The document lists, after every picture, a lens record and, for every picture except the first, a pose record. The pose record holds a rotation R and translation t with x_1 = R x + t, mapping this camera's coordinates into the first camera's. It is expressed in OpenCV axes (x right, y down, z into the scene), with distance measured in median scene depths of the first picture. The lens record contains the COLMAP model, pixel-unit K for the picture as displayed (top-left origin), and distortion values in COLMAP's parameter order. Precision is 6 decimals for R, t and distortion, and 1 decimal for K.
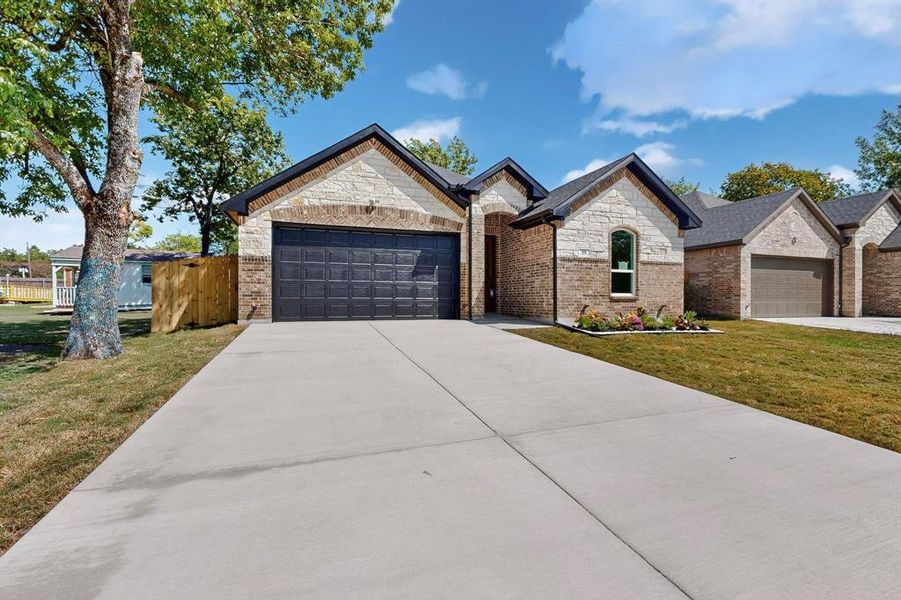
lens RADIAL K [[404.7, 0, 453.7], [0, 404.7, 301.3], [0, 0, 1]] dist [-0.003268, -0.000914]
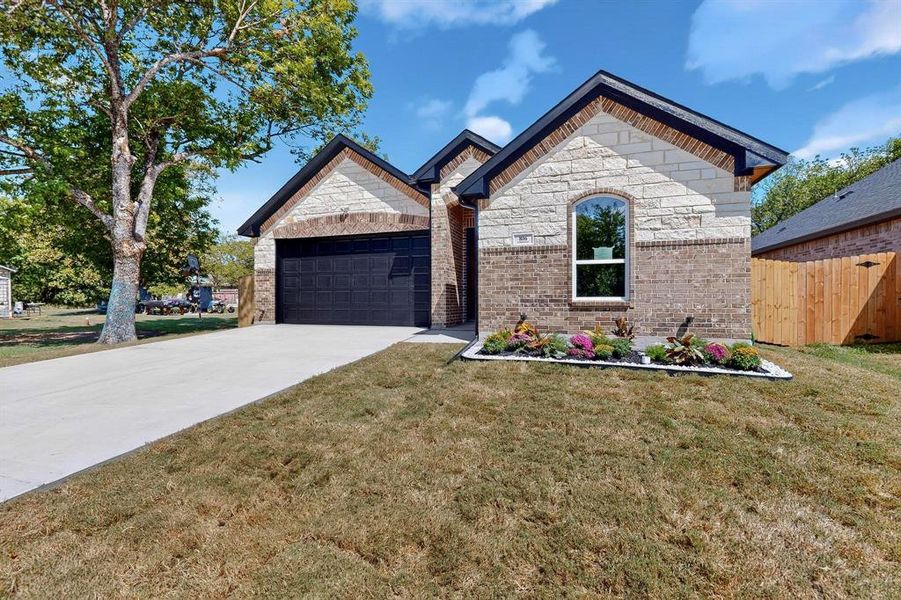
lens RADIAL K [[404.7, 0, 452.0], [0, 404.7, 299.4], [0, 0, 1]] dist [-0.003268, -0.000914]
pose [[0.776311, -0.003580, -0.630340, 0.631978], [-0.000279, 0.999982, -0.006024, -0.012019], [0.630350, 0.004853, 0.776296, 0.362345]]
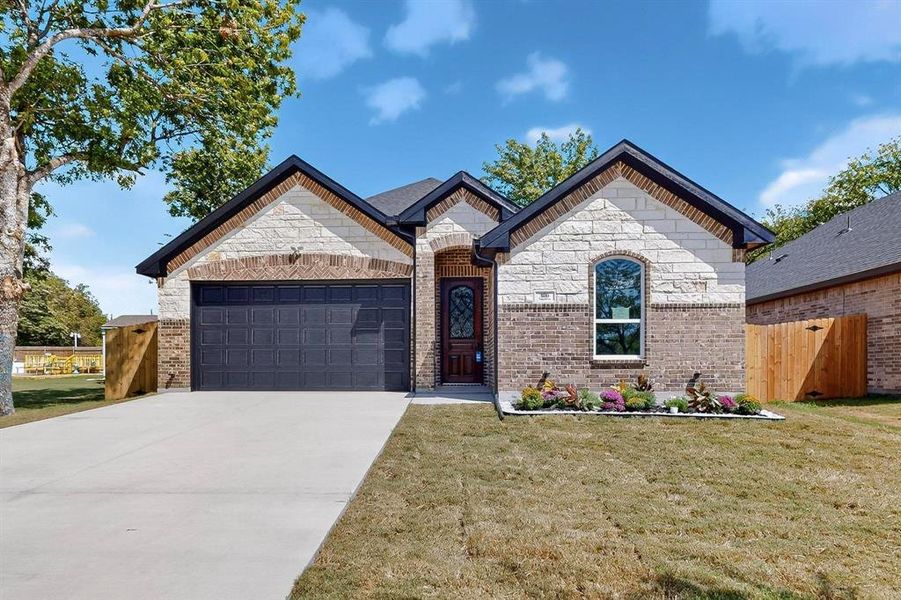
lens RADIAL K [[579.2, 0, 431.7], [0, 579.2, 370.8], [0, 0, 1]] dist [-0.009920, 0.000413]
pose [[0.915974, -0.001466, -0.401235, 0.513351], [0.000870, 0.999998, -0.001667, 0.007070], [0.401237, 0.001178, 0.915974, 0.020412]]
